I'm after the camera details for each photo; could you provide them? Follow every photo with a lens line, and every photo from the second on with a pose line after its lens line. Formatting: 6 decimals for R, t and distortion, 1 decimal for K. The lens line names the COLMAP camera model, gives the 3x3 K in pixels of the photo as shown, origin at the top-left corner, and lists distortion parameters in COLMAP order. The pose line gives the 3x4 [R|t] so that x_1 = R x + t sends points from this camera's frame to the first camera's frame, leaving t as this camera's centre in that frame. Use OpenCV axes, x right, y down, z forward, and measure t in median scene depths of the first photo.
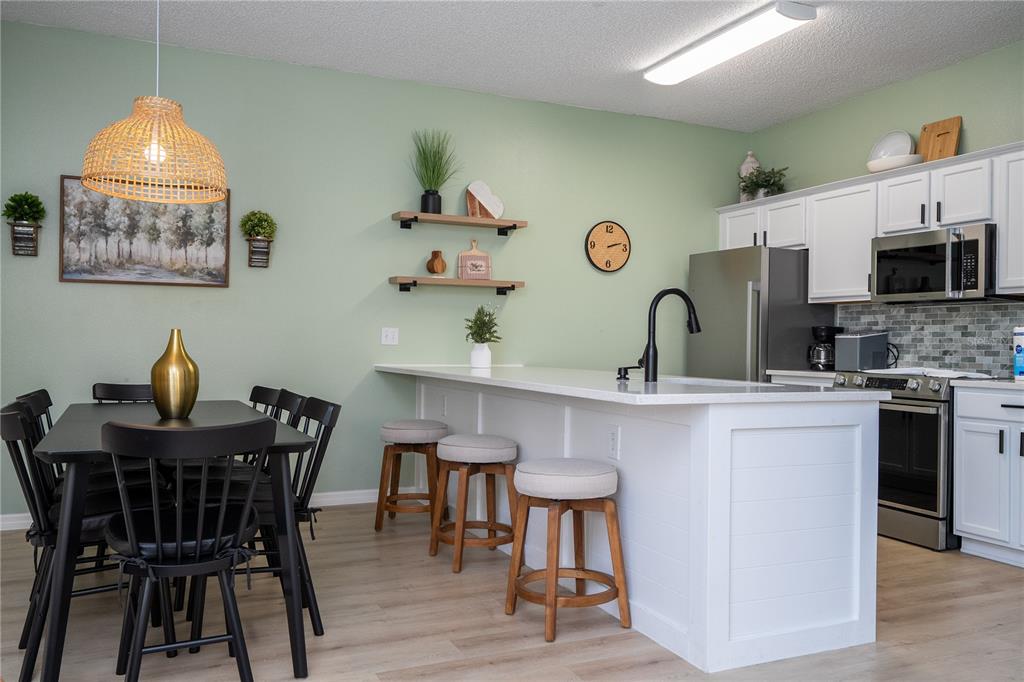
lens RADIAL K [[829.5, 0, 515.9], [0, 829.5, 341.2], [0, 0, 1]] dist [0.007396, 0.010171]
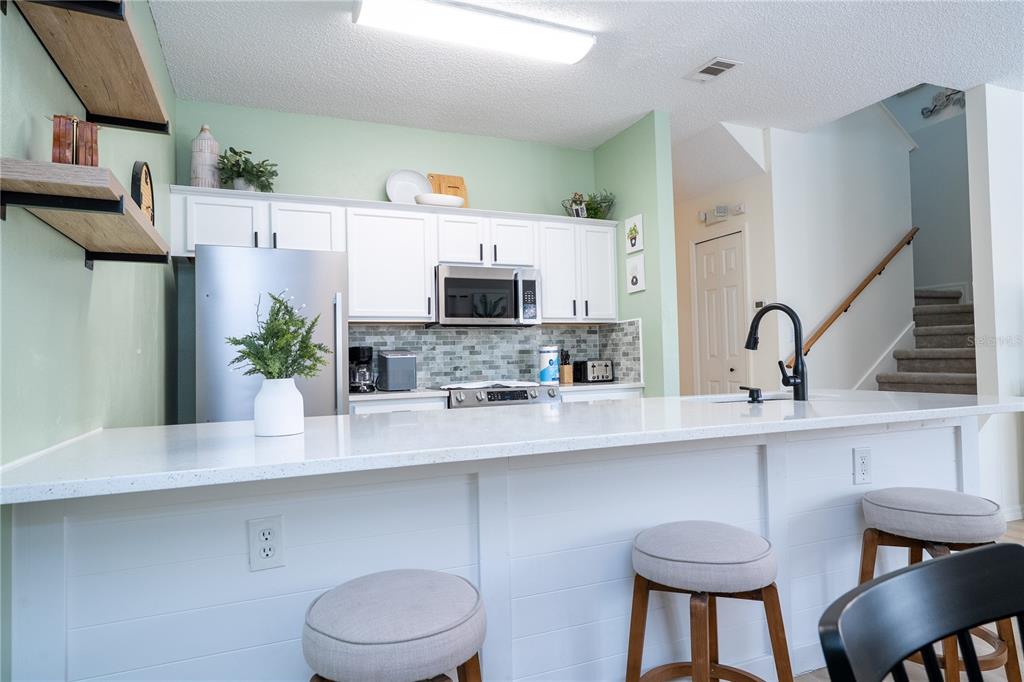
lens RADIAL K [[620.6, 0, 514.0], [0, 620.6, 341.7], [0, 0, 1]] dist [-0.004556, 0.003178]
pose [[0.016385, 0.013653, 0.999773, -0.383227], [0.022545, 0.999648, -0.014021, -0.010353], [-0.999612, 0.022770, 0.016071, 0.903315]]
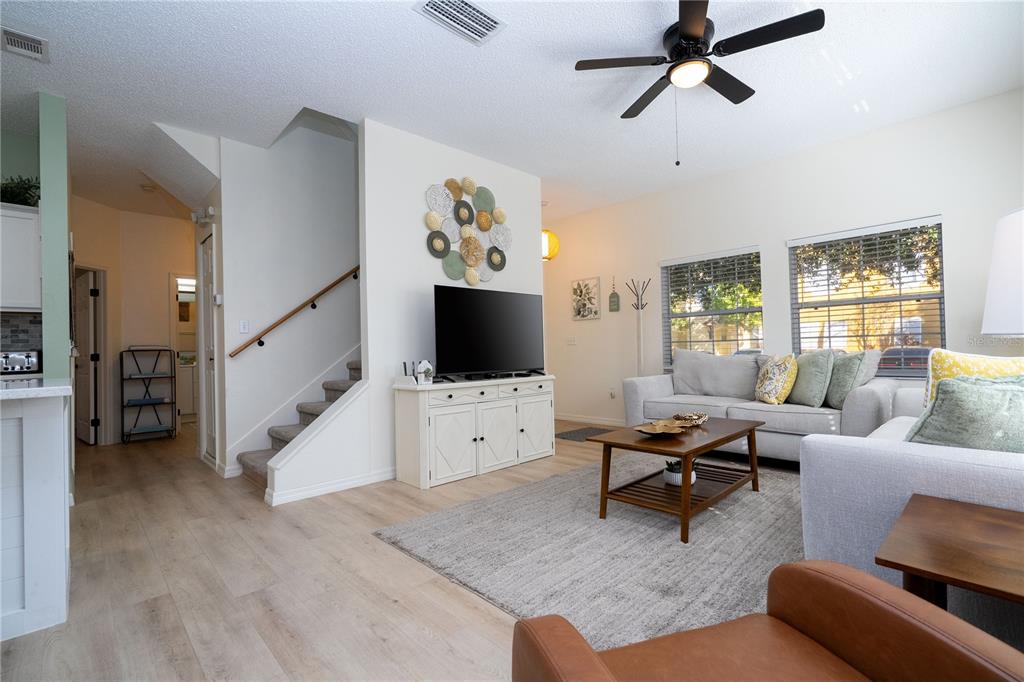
lens RADIAL K [[464.0, 0, 516.4], [0, 464.0, 341.0], [0, 0, 1]] dist [-0.002949, 0.002877]
pose [[-0.342495, 0.009623, 0.939470, -0.327135], [0.020019, 0.999795, -0.002942, 0.009900], [-0.939306, 0.017799, -0.342618, 0.337563]]
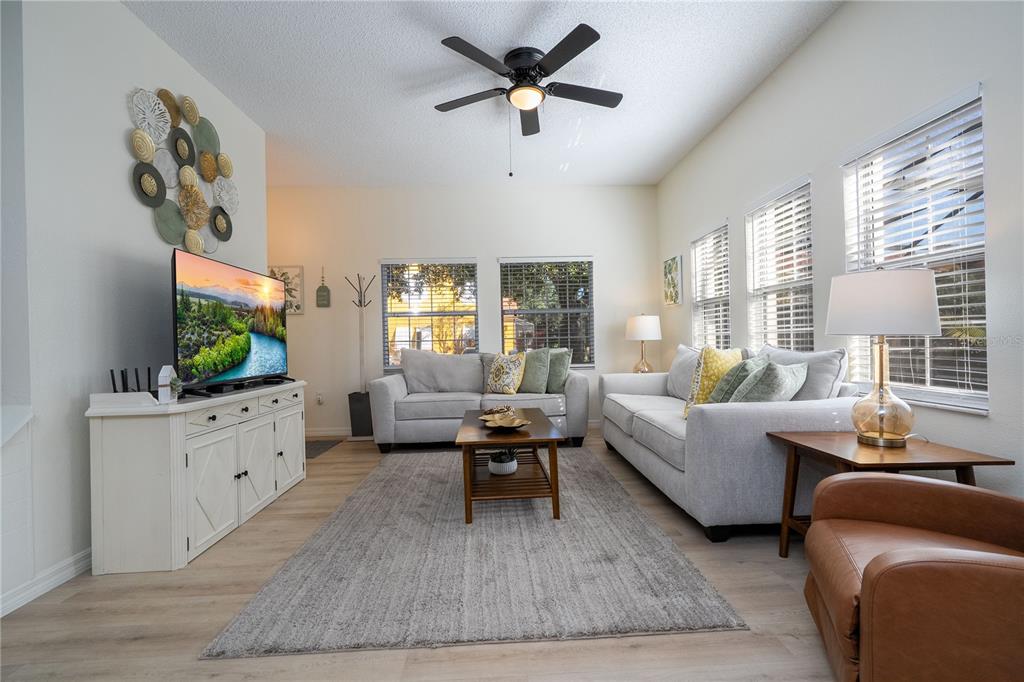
lens RADIAL K [[464.0, 0, 519.6], [0, 464.0, 339.1], [0, 0, 1]] dist [-0.002949, 0.002877]
pose [[-0.934503, 0.008950, 0.355843, -0.096777], [0.009598, 0.999954, 0.000056, 0.012541], [-0.355826, 0.003468, -0.934546, 0.517786]]
